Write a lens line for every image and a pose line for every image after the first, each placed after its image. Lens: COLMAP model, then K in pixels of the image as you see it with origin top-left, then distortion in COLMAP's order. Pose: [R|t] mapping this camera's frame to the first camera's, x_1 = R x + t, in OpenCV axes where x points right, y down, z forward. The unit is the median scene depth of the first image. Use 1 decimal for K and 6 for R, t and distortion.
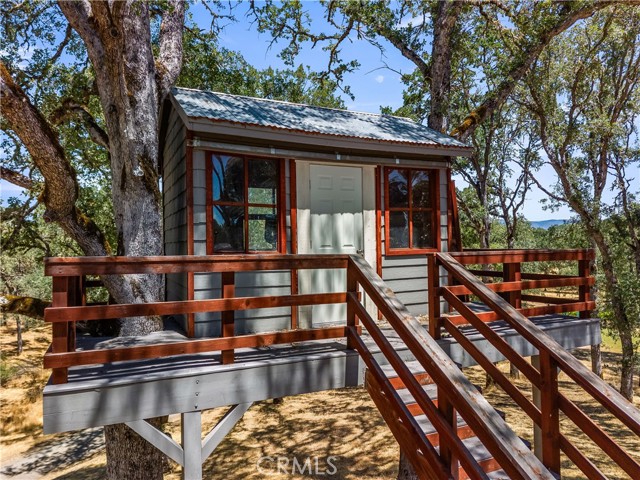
lens RADIAL K [[426.0, 0, 320.0], [0, 426.0, 240.0], [0, 0, 1]] dist [0.026408, -0.024882]
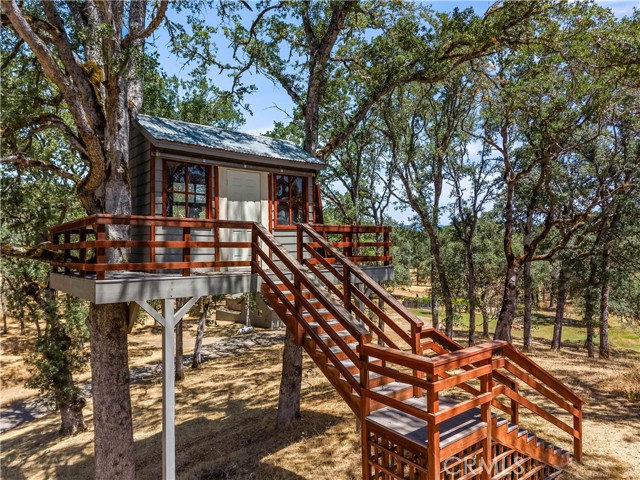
lens RADIAL K [[426.0, 0, 320.0], [0, 426.0, 240.0], [0, 0, 1]] dist [0.026408, -0.024882]
pose [[0.969837, 0.009941, 0.243553, -0.054370], [-0.008915, 0.999946, -0.005311, 0.067541], [-0.243593, 0.002980, 0.969873, -0.472976]]
